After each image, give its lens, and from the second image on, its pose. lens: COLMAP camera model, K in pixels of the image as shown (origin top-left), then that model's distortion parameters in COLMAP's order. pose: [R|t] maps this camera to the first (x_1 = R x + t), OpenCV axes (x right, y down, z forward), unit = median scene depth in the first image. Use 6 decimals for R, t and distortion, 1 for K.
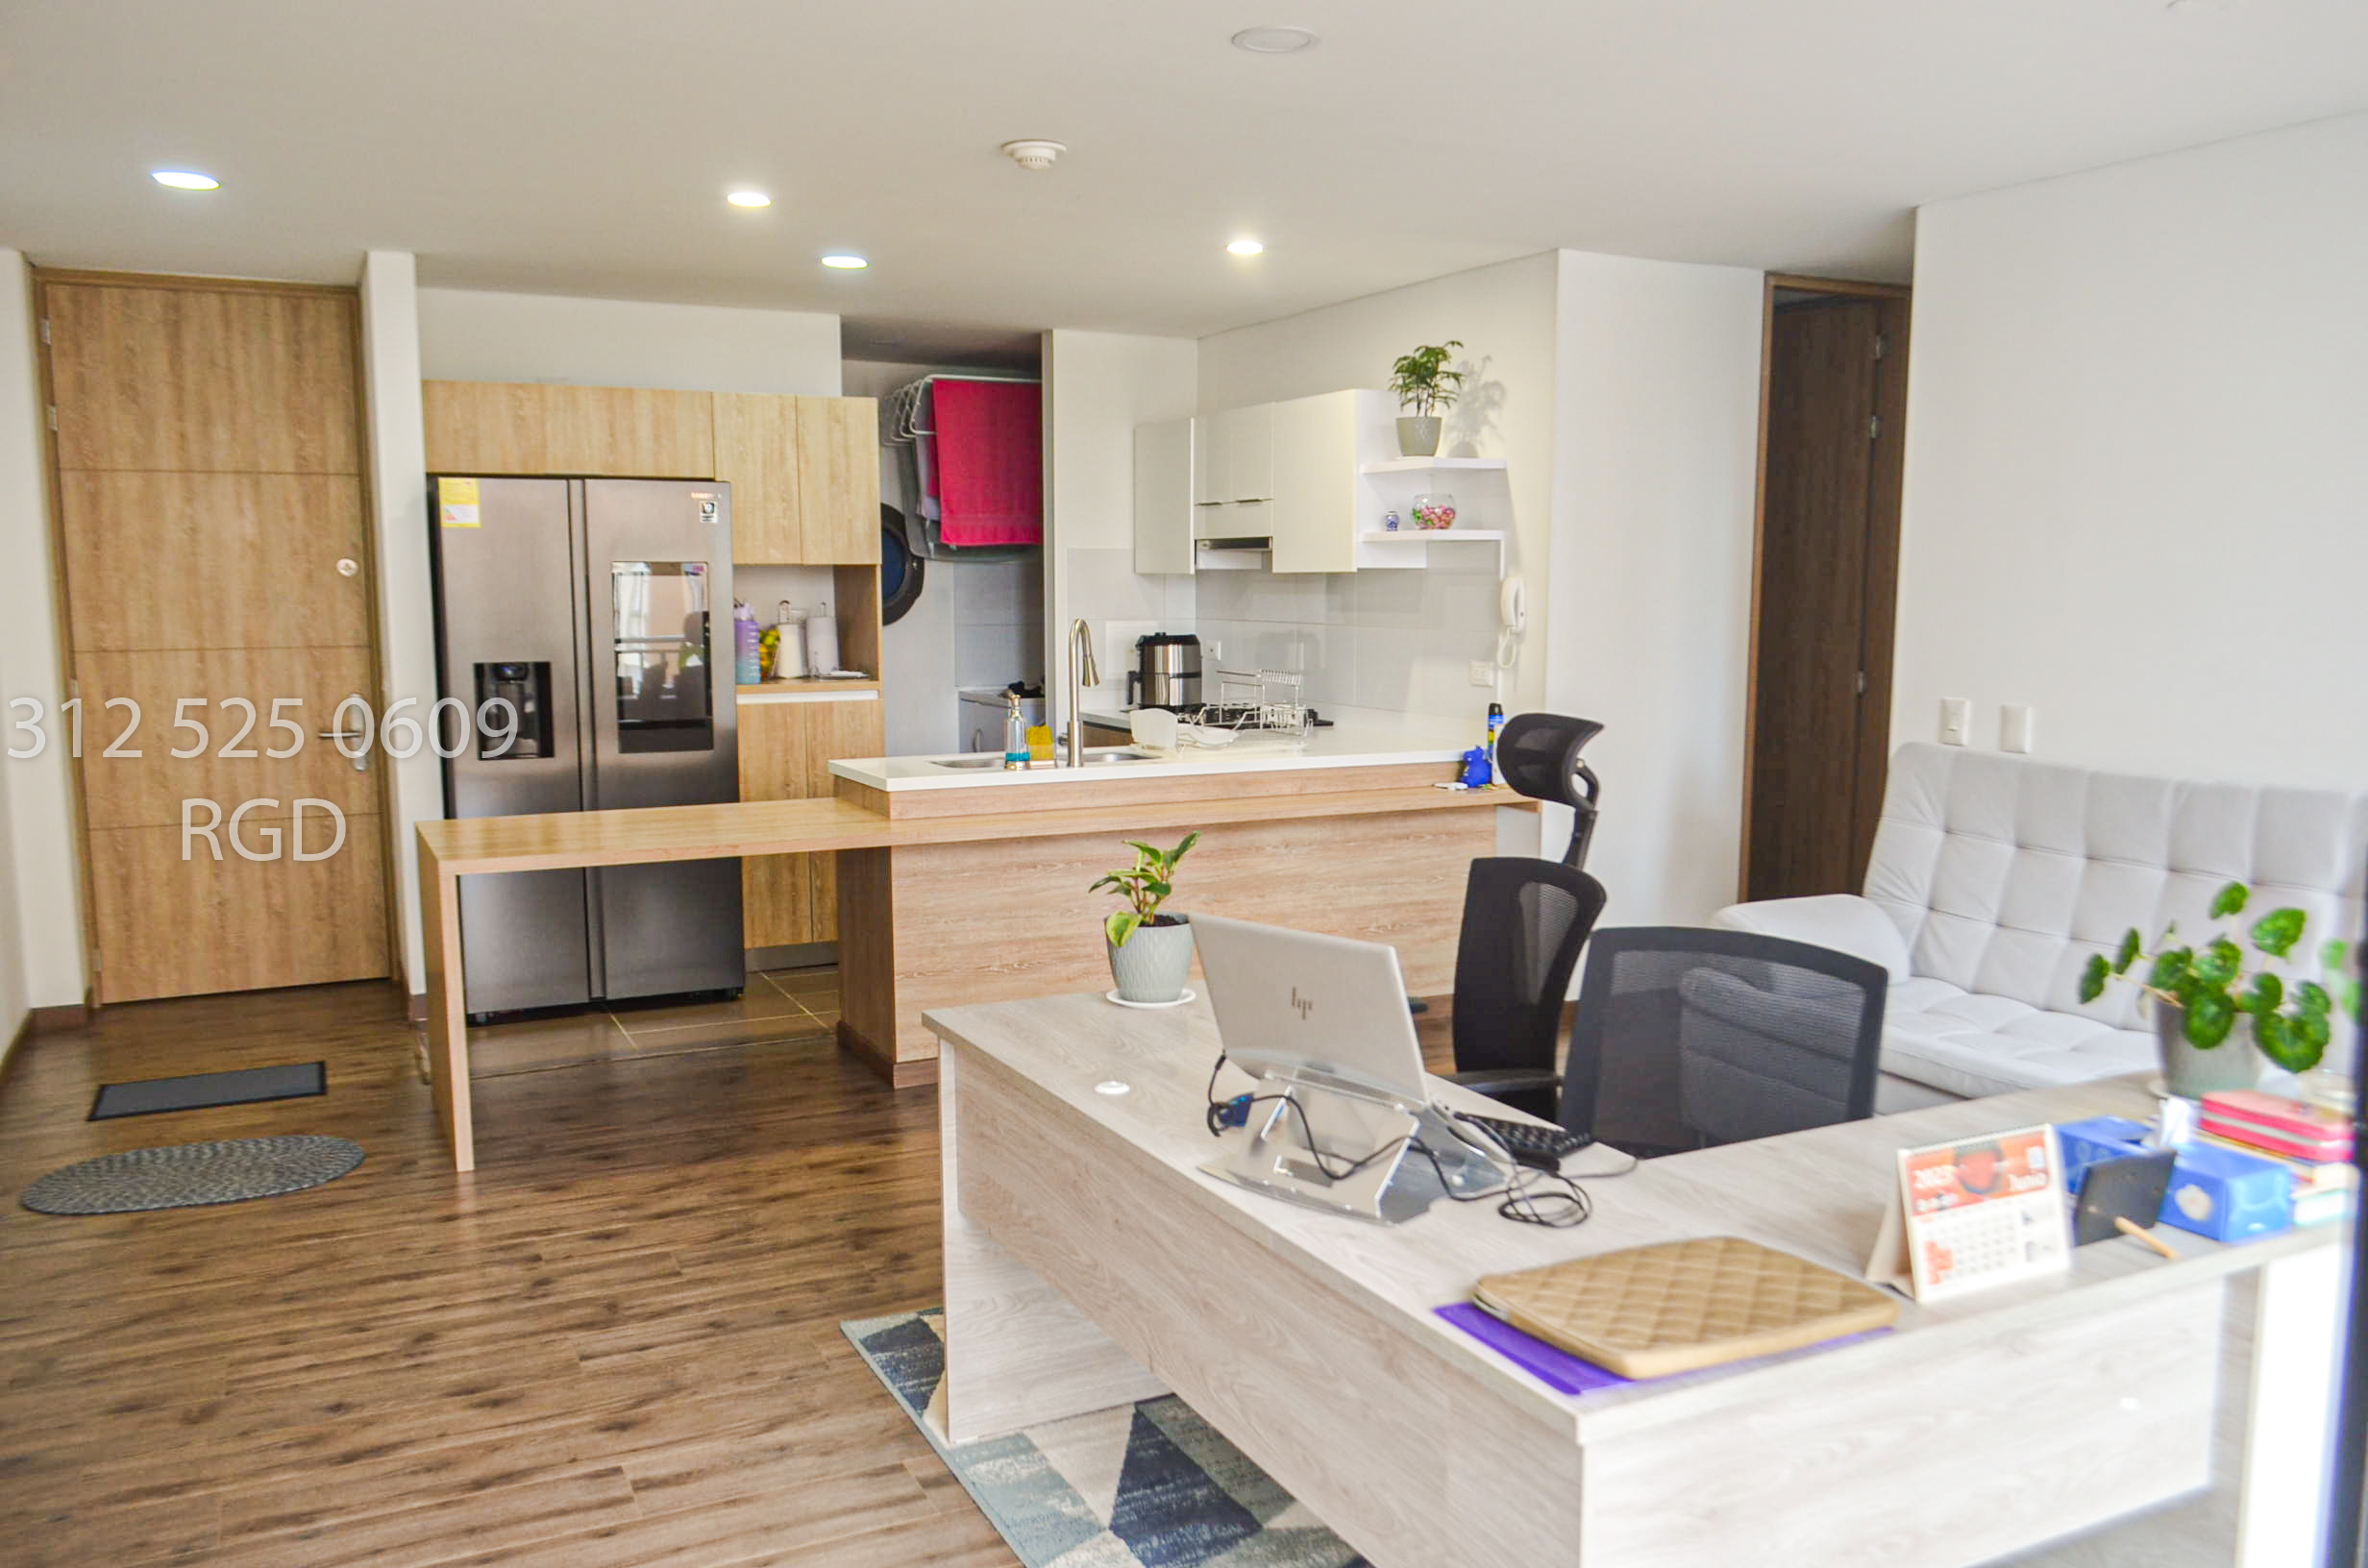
lens RADIAL K [[1849.2, 0, 1183.9], [0, 1849.2, 814.2], [0, 0, 1]] dist [-0.008387, 0.003958]
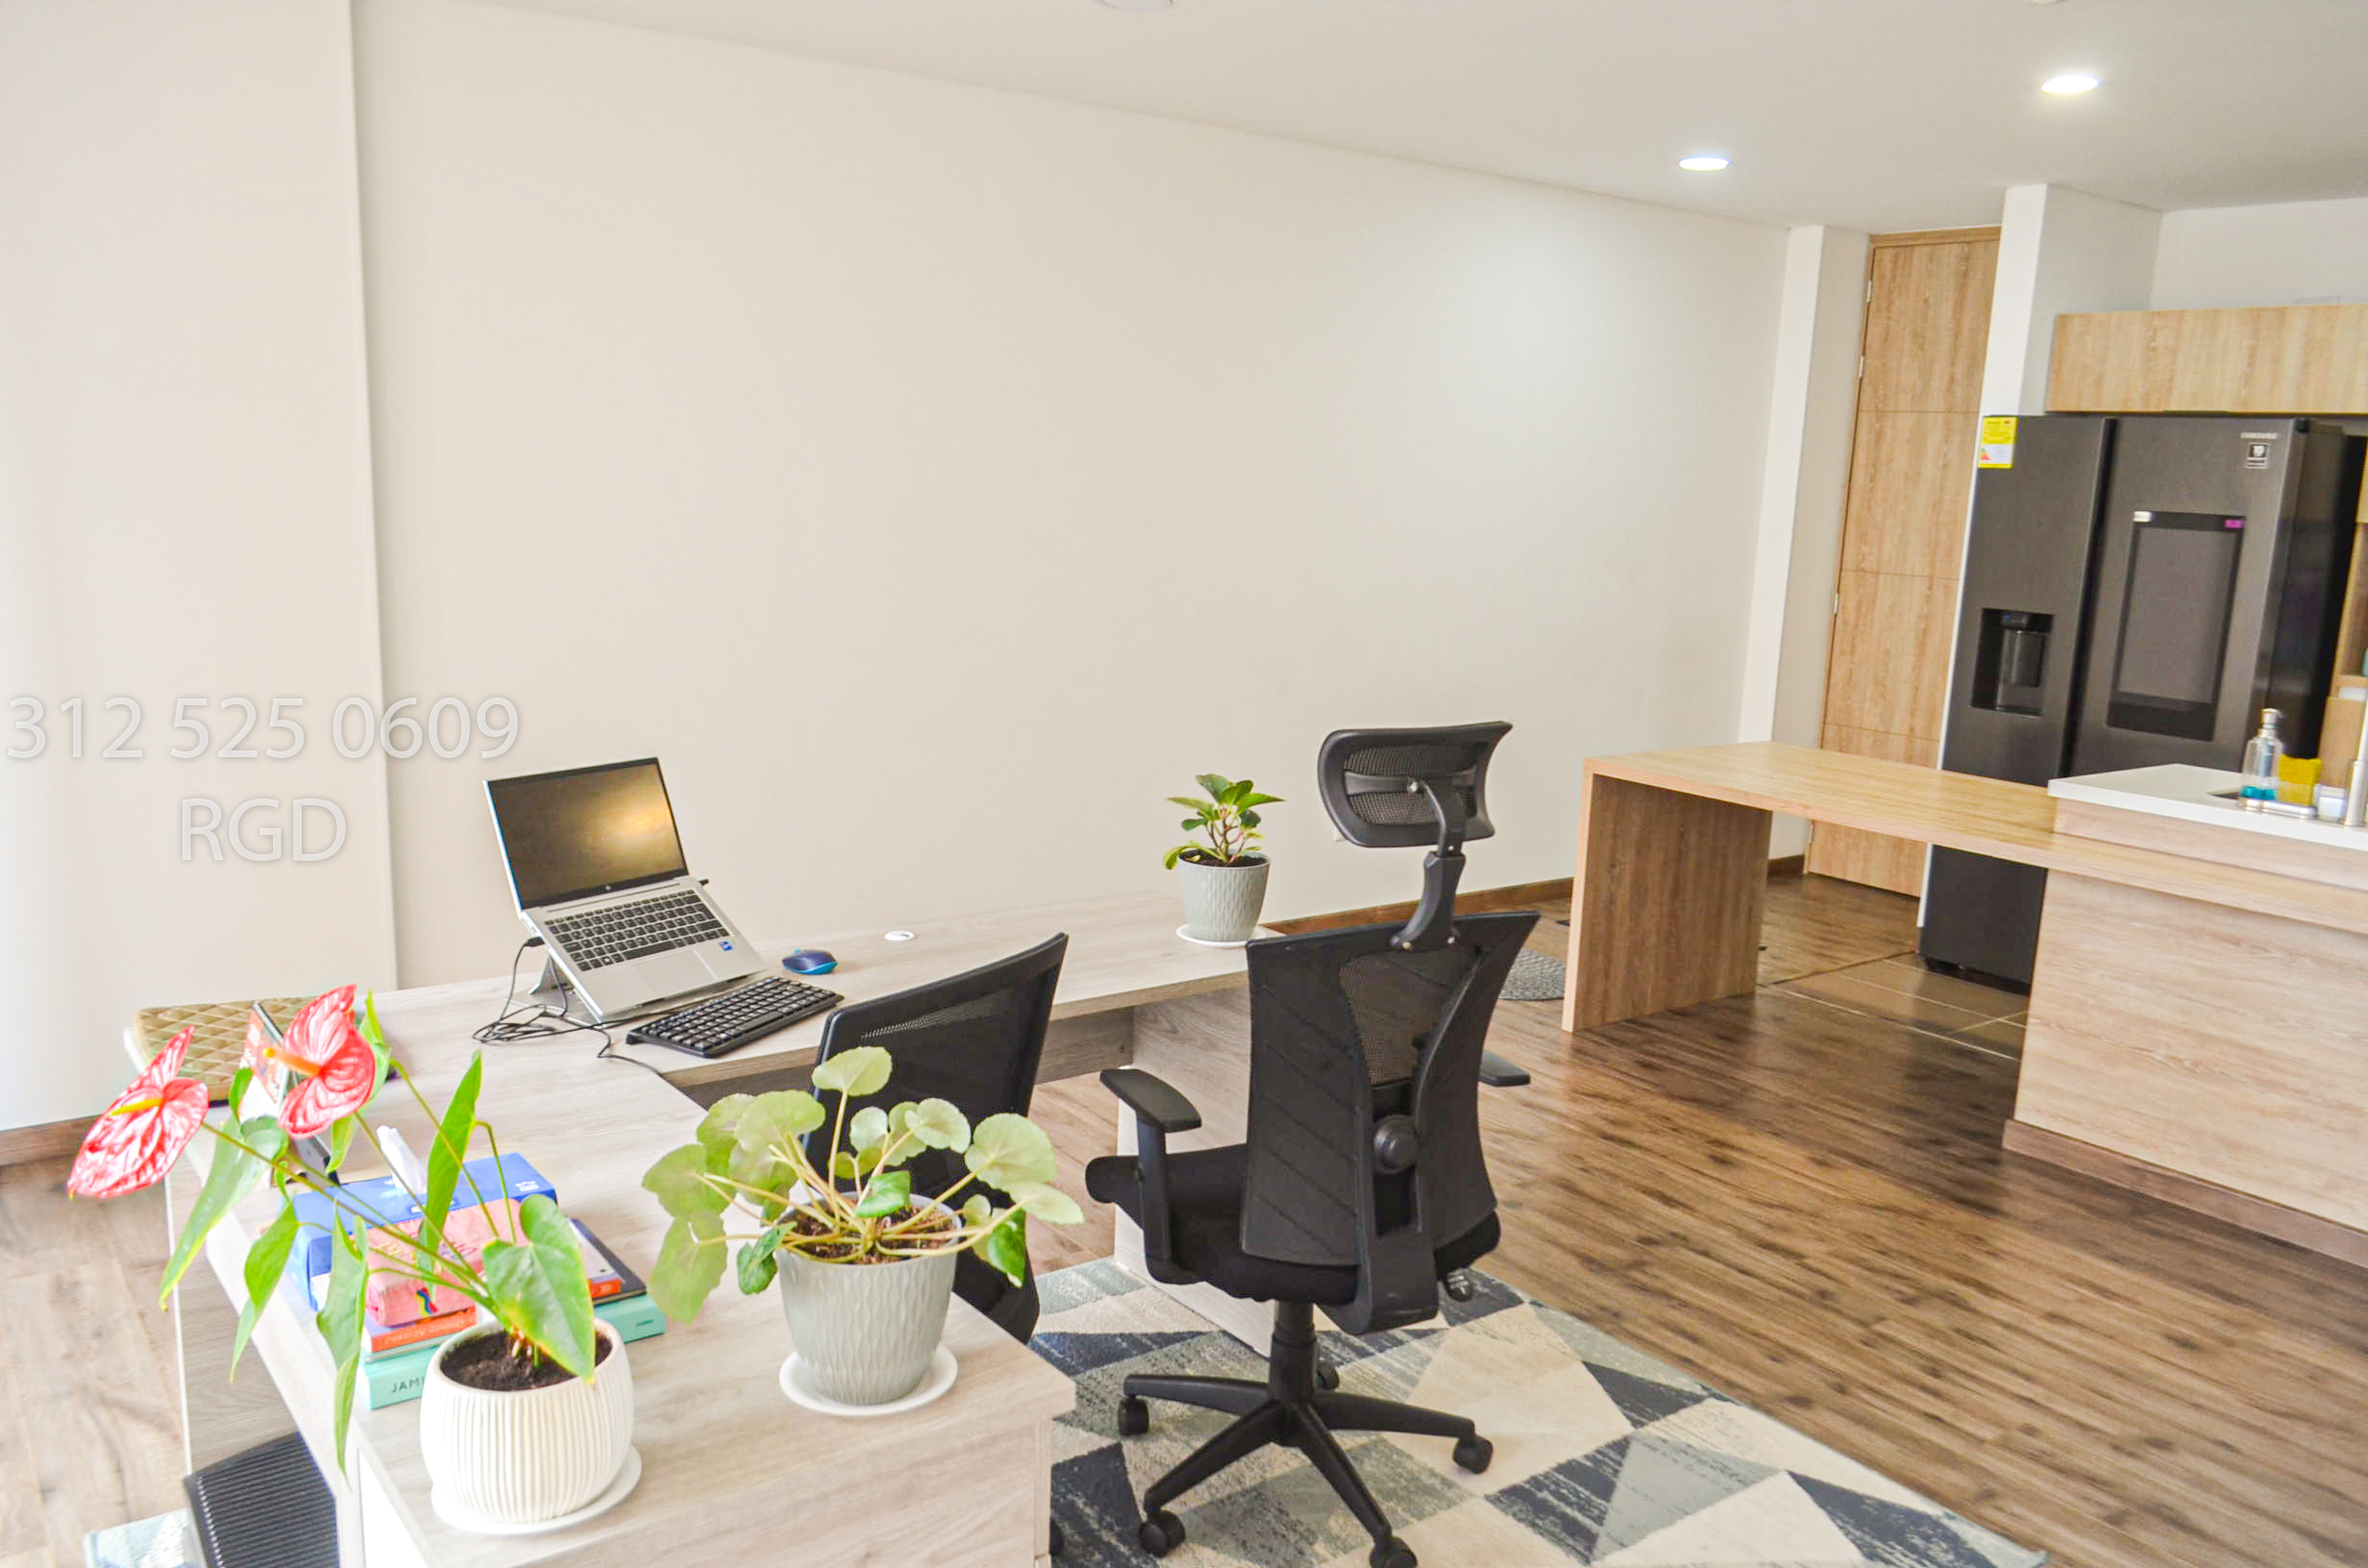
lens RADIAL K [[1849.2, 0, 1172.2], [0, 1849.2, 803.0], [0, 0, 1]] dist [-0.008387, 0.003958]
pose [[0.175608, 0.193430, -0.965270, 0.469324], [-0.166915, 0.972161, 0.164445, -0.066020], [0.970207, 0.132240, 0.203005, 0.374753]]
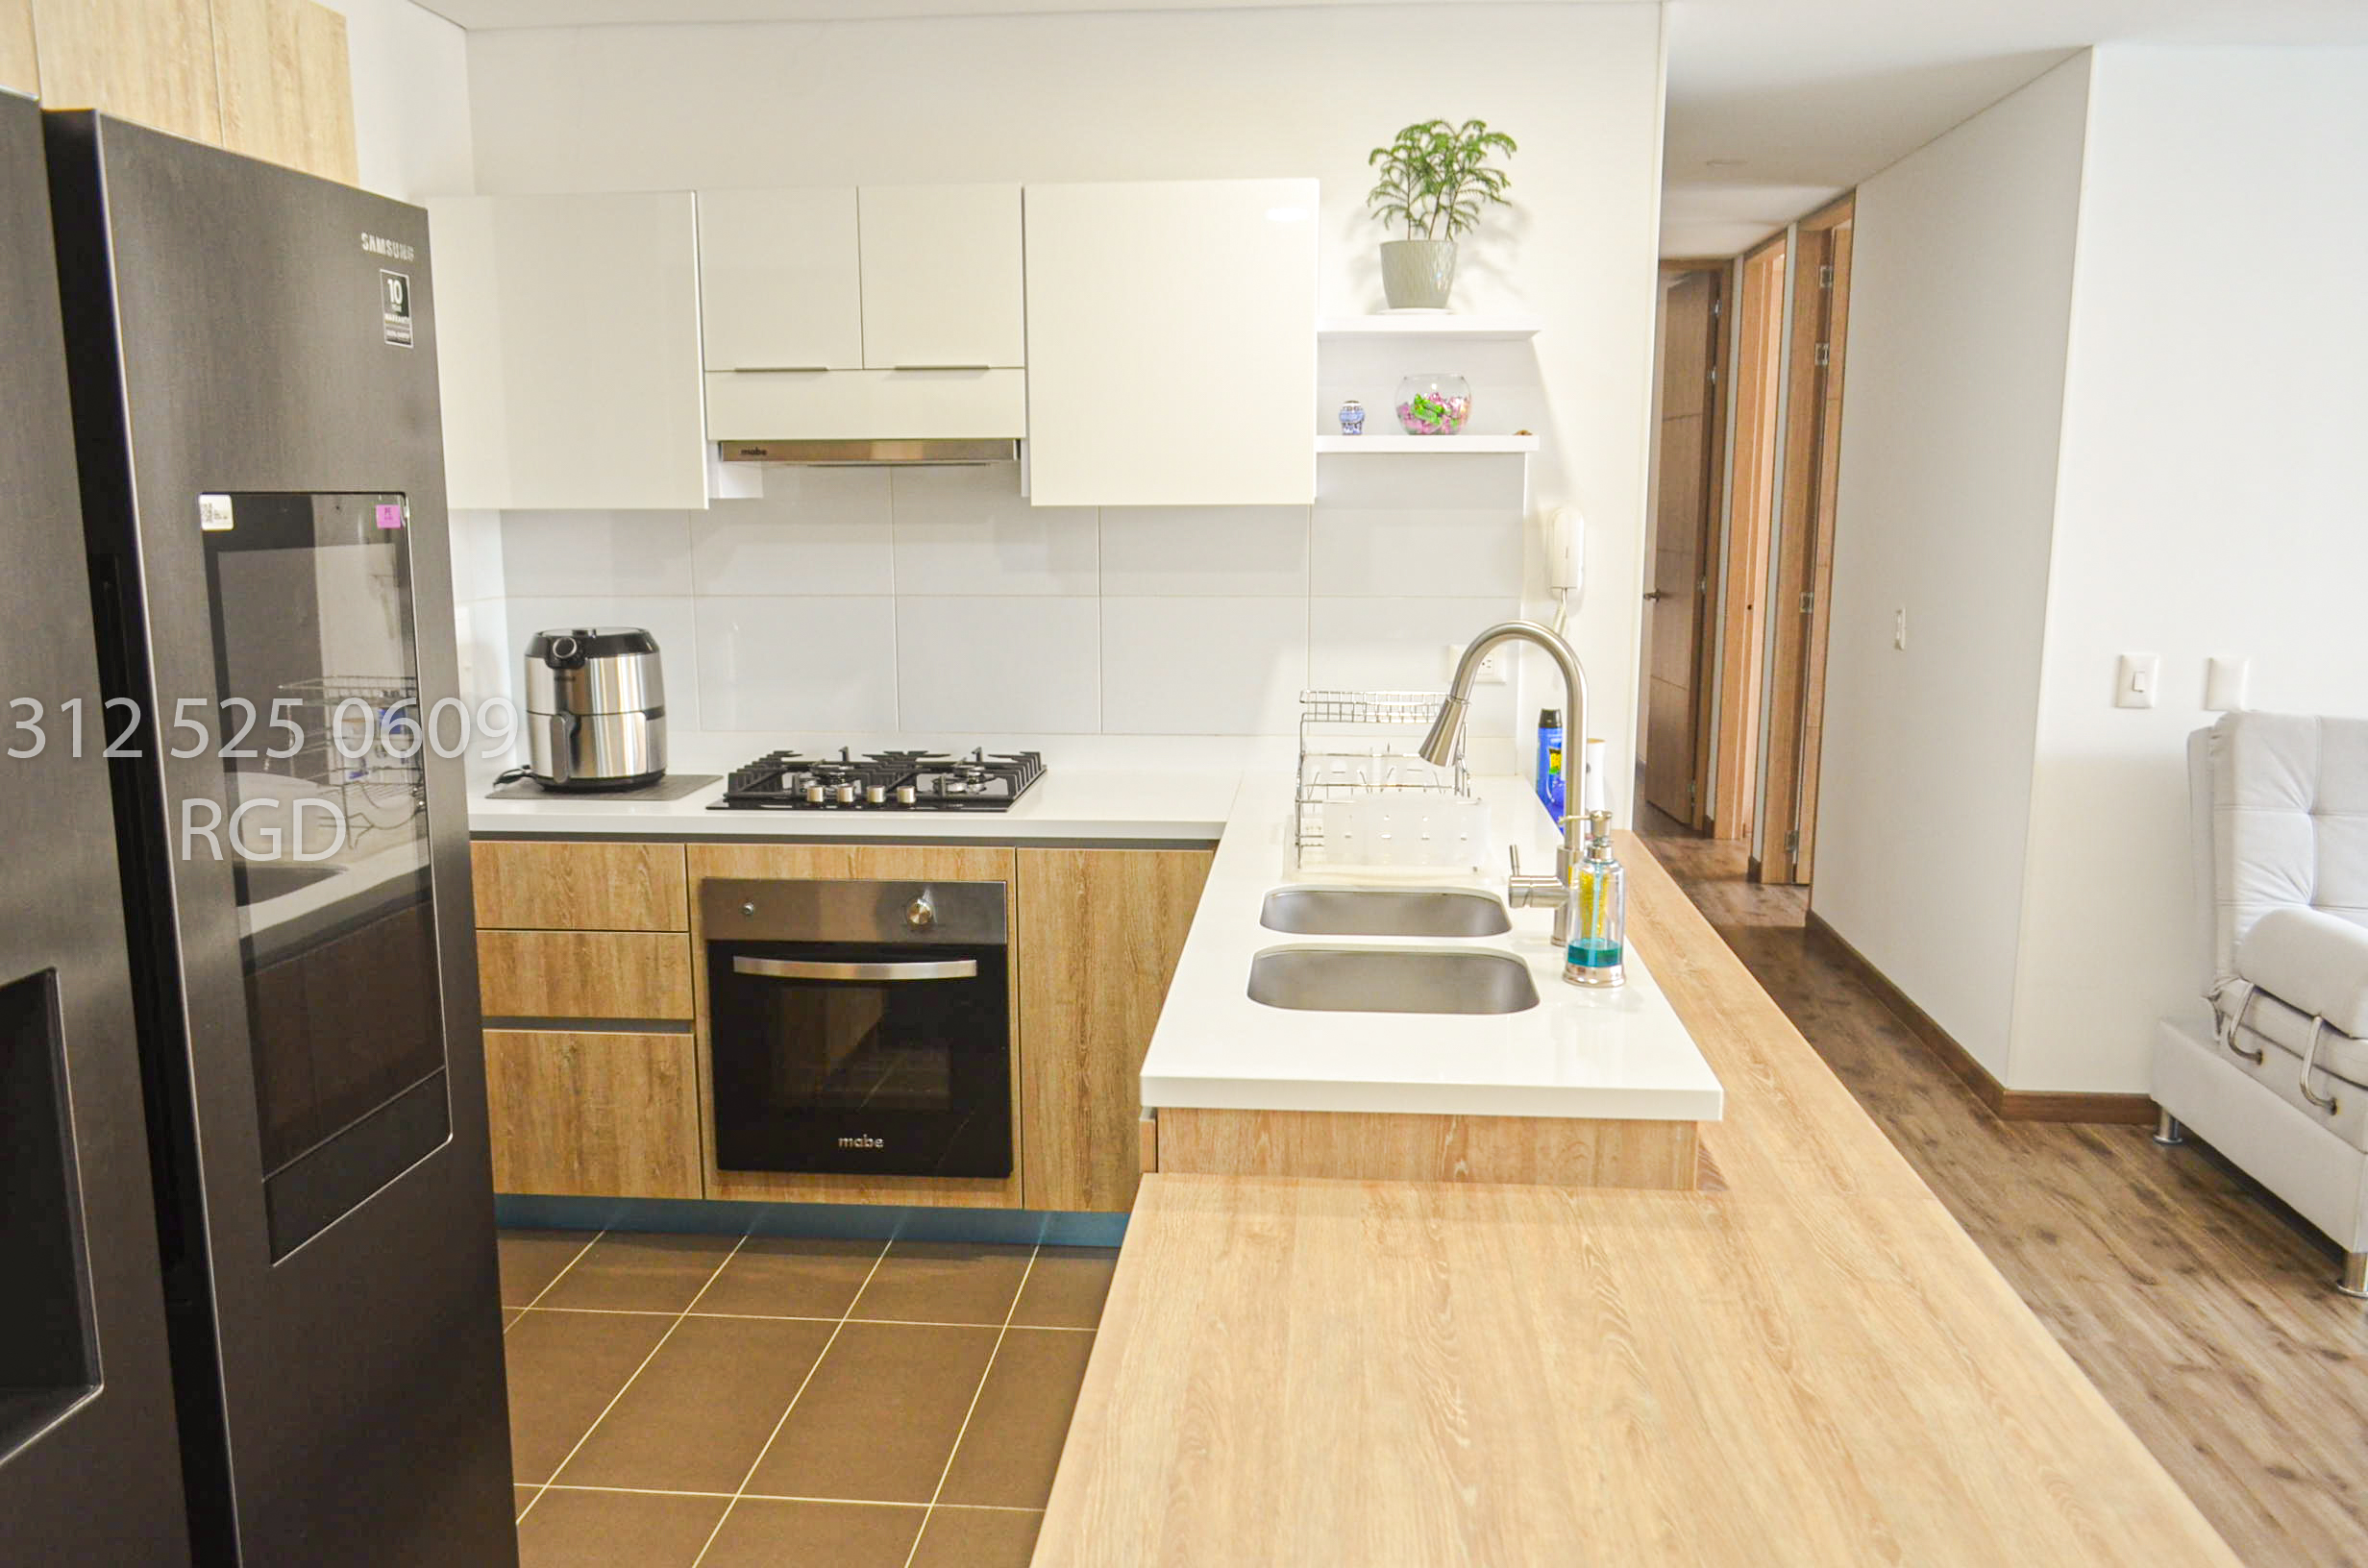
lens RADIAL K [[1849.2, 0, 1182.3], [0, 1849.2, 818.6], [0, 0, 1]] dist [-0.008387, 0.003958]
pose [[0.516663, -0.153162, 0.842378, -0.429292], [0.110535, 0.987568, 0.111765, -0.104149], [-0.849024, 0.035368, 0.527170, 0.738584]]
